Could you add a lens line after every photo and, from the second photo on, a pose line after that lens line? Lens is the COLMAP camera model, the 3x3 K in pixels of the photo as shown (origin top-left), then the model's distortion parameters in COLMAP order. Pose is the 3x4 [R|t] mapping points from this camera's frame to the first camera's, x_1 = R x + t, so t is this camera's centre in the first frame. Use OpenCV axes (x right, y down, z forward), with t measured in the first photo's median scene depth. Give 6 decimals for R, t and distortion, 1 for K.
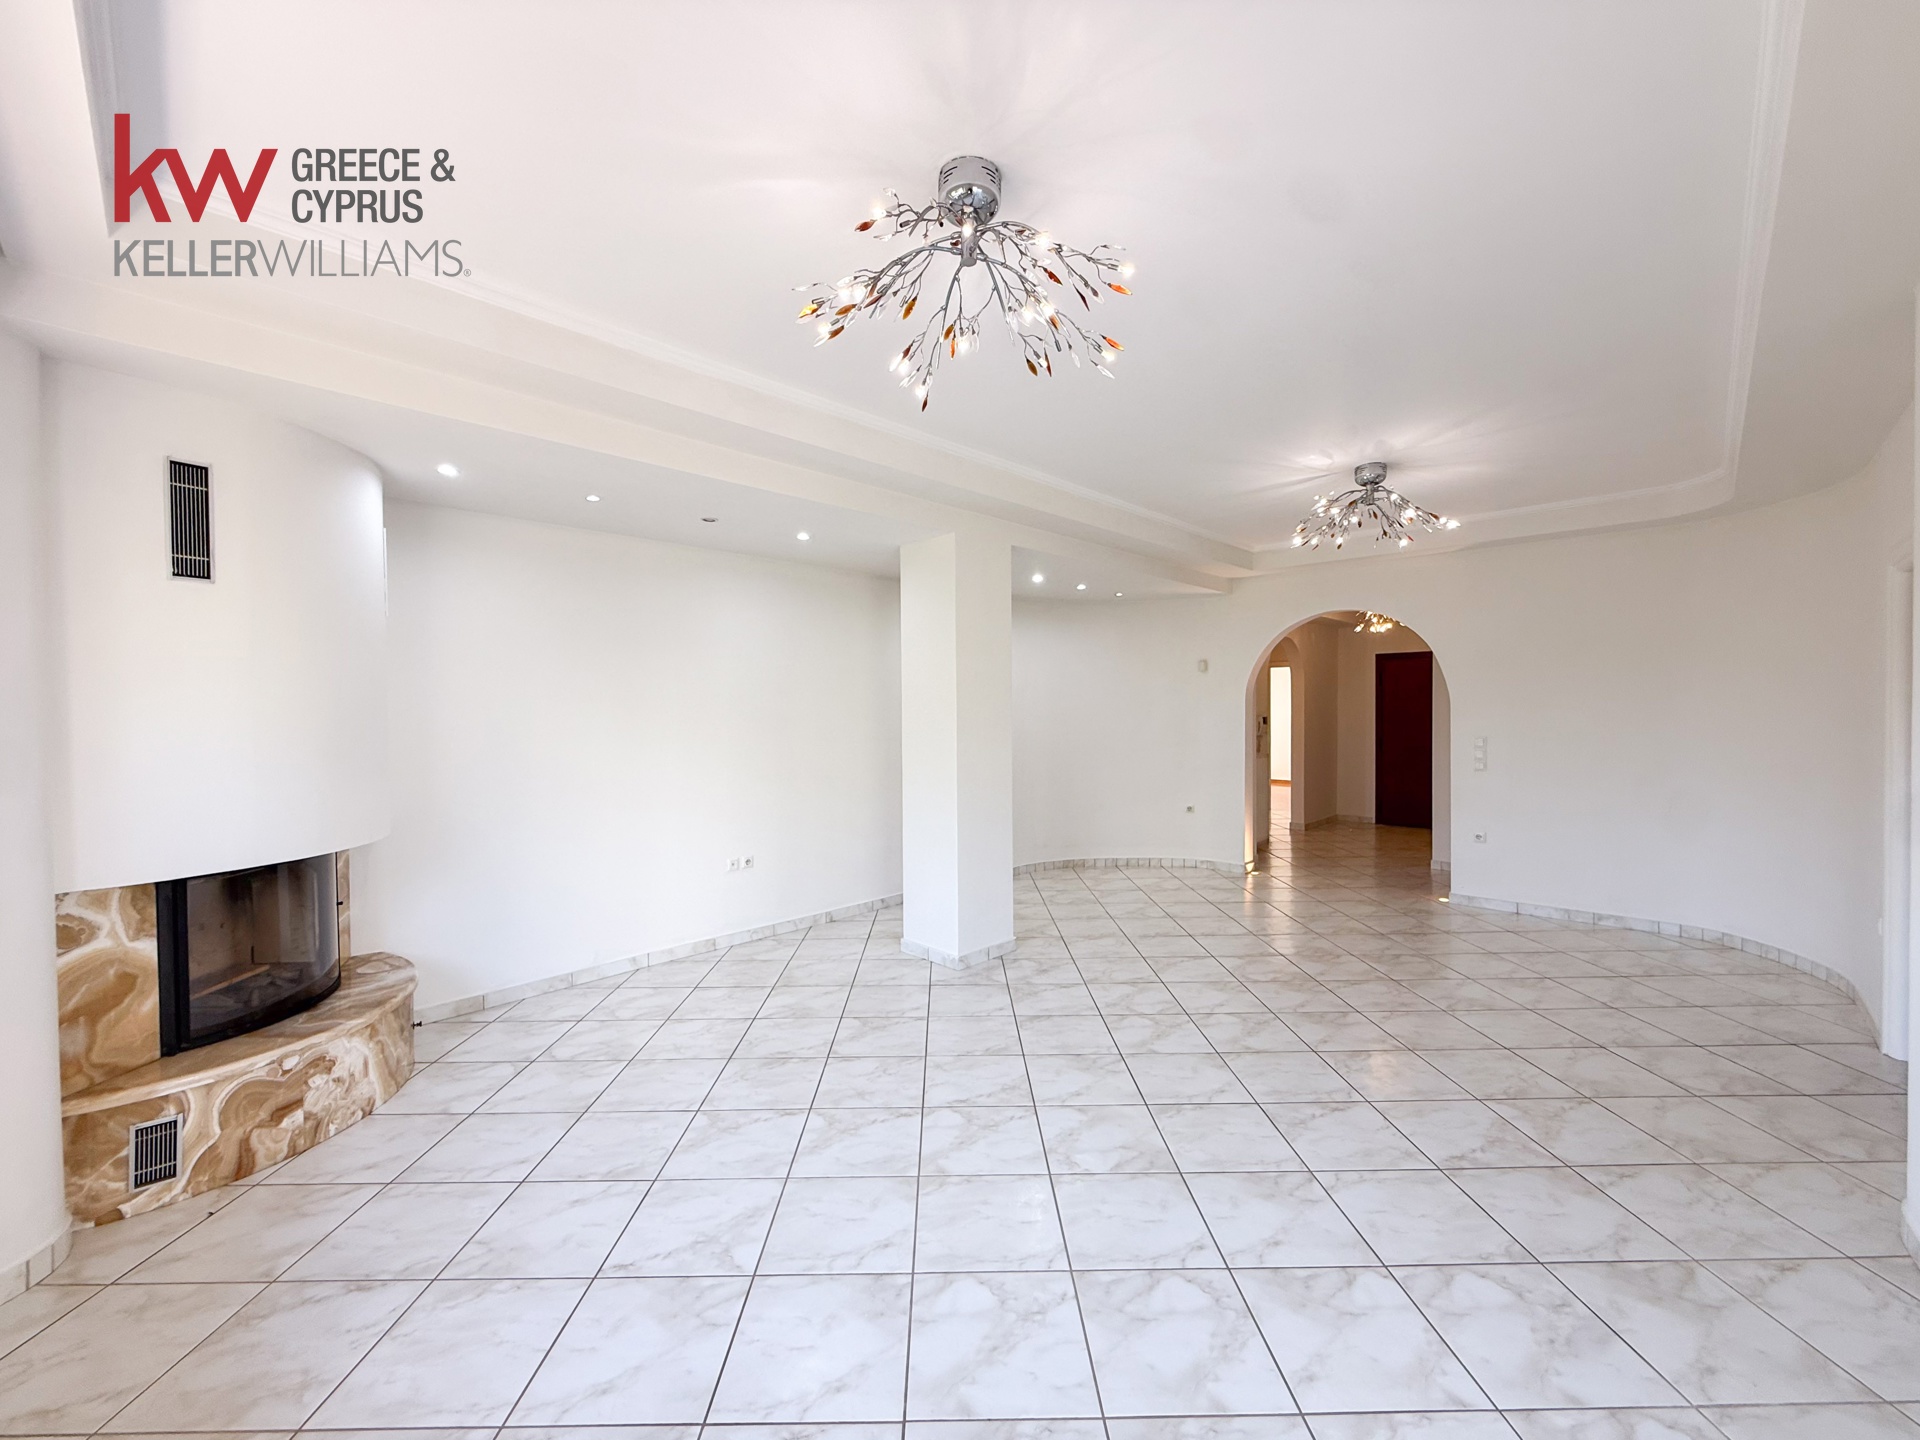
lens RADIAL K [[763.2, 0, 944.6], [0, 763.2, 719.1], [0, 0, 1]] dist [0.000293, -0.000181]
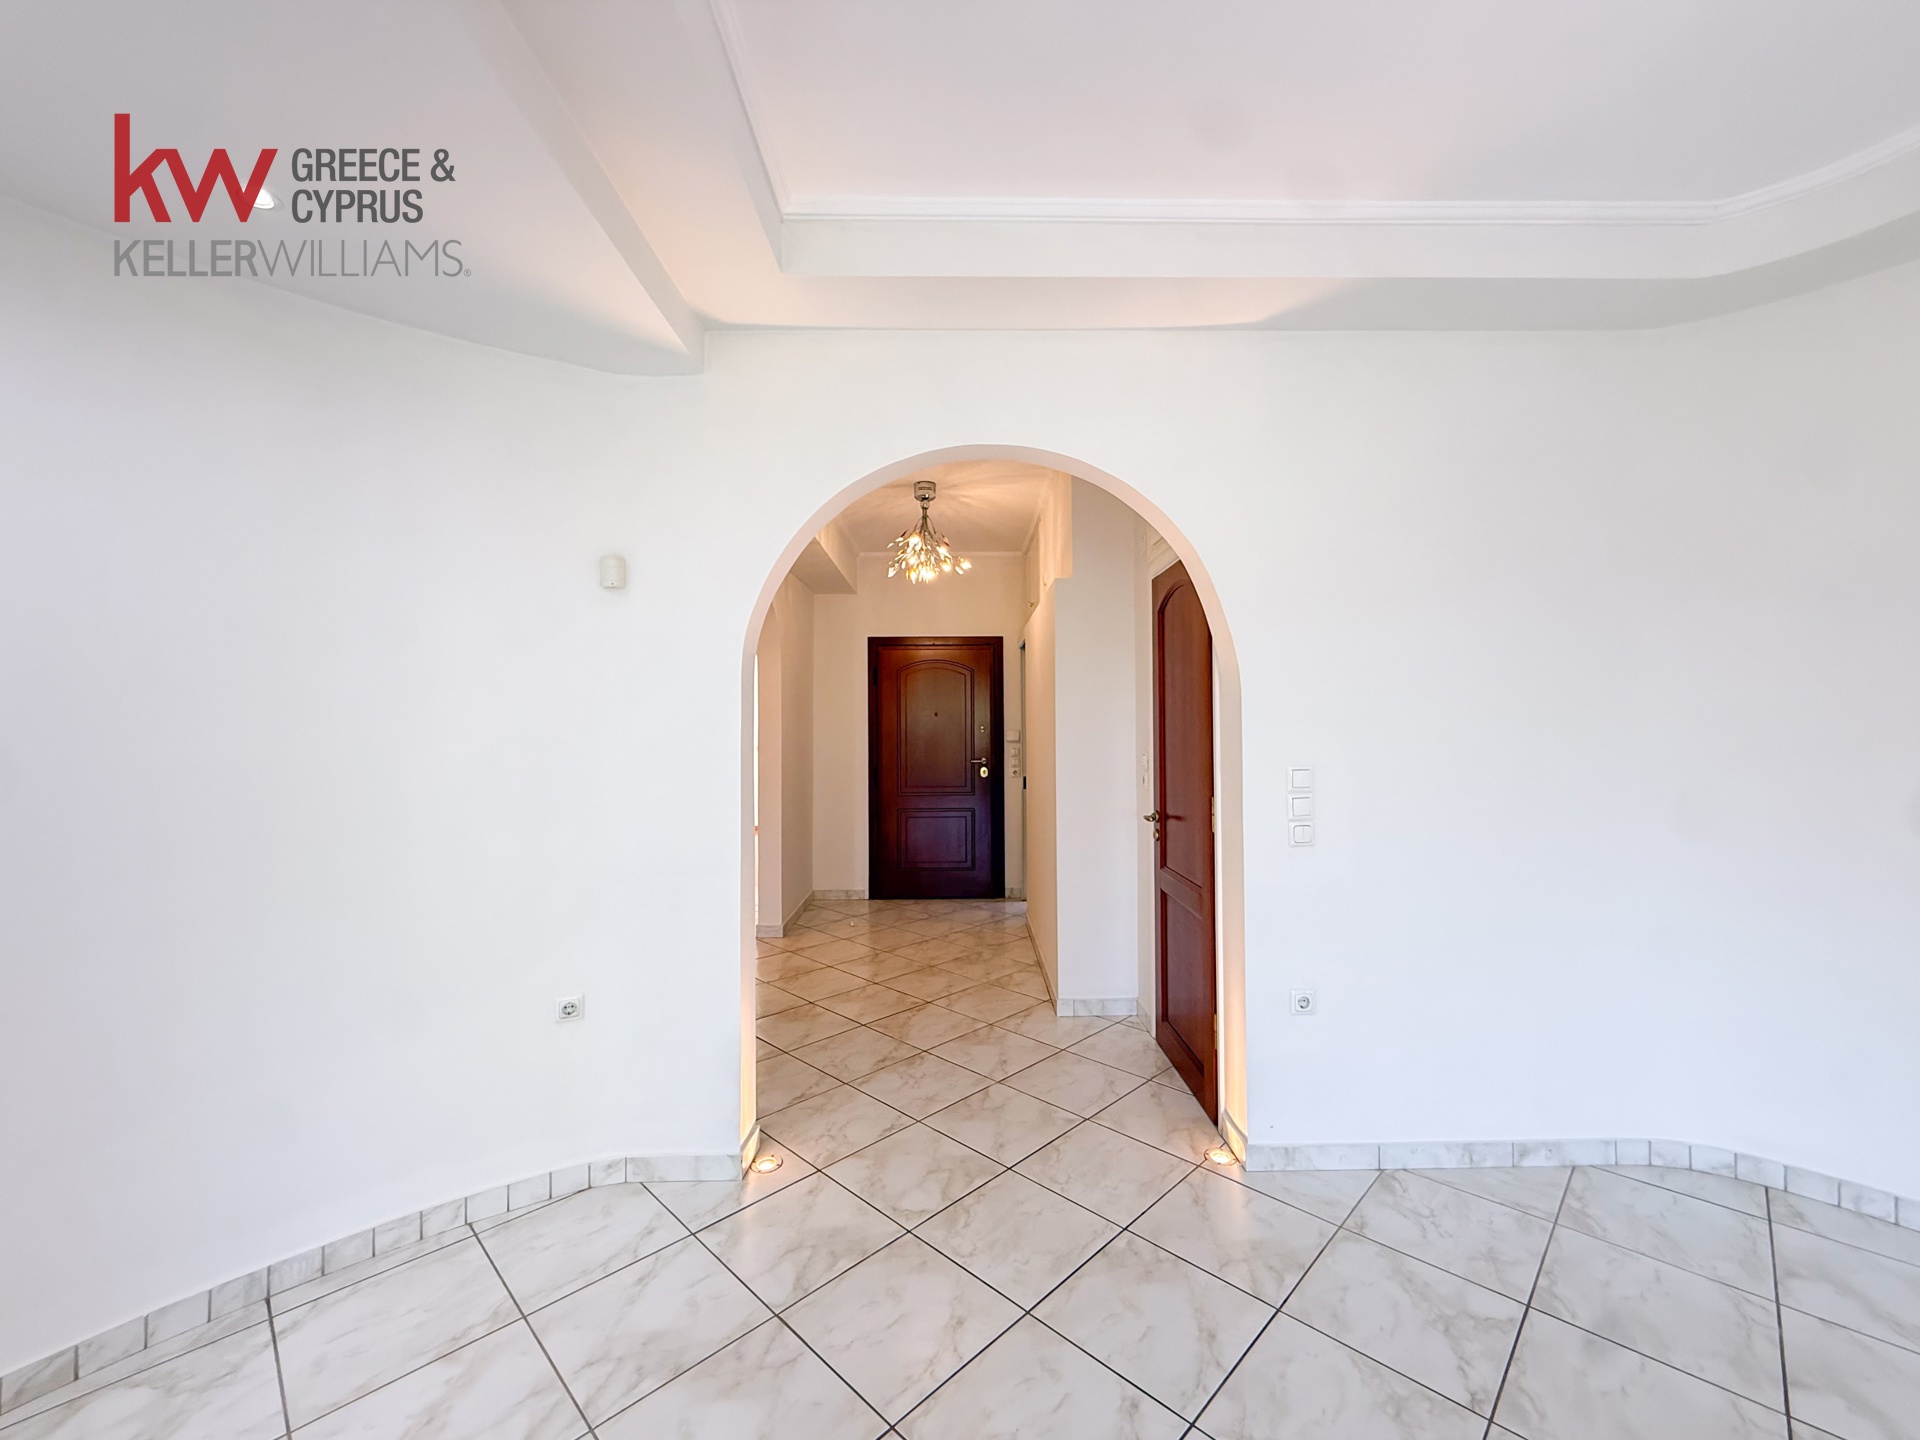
lens RADIAL K [[763.2, 0, 957.0], [0, 763.2, 723.1], [0, 0, 1]] dist [0.000293, -0.000181]
pose [[0.698526, 0.010677, 0.715505, 0.260967], [0.010218, 0.999638, -0.024892, 0.007709], [-0.715512, 0.024699, 0.698164, 0.840588]]
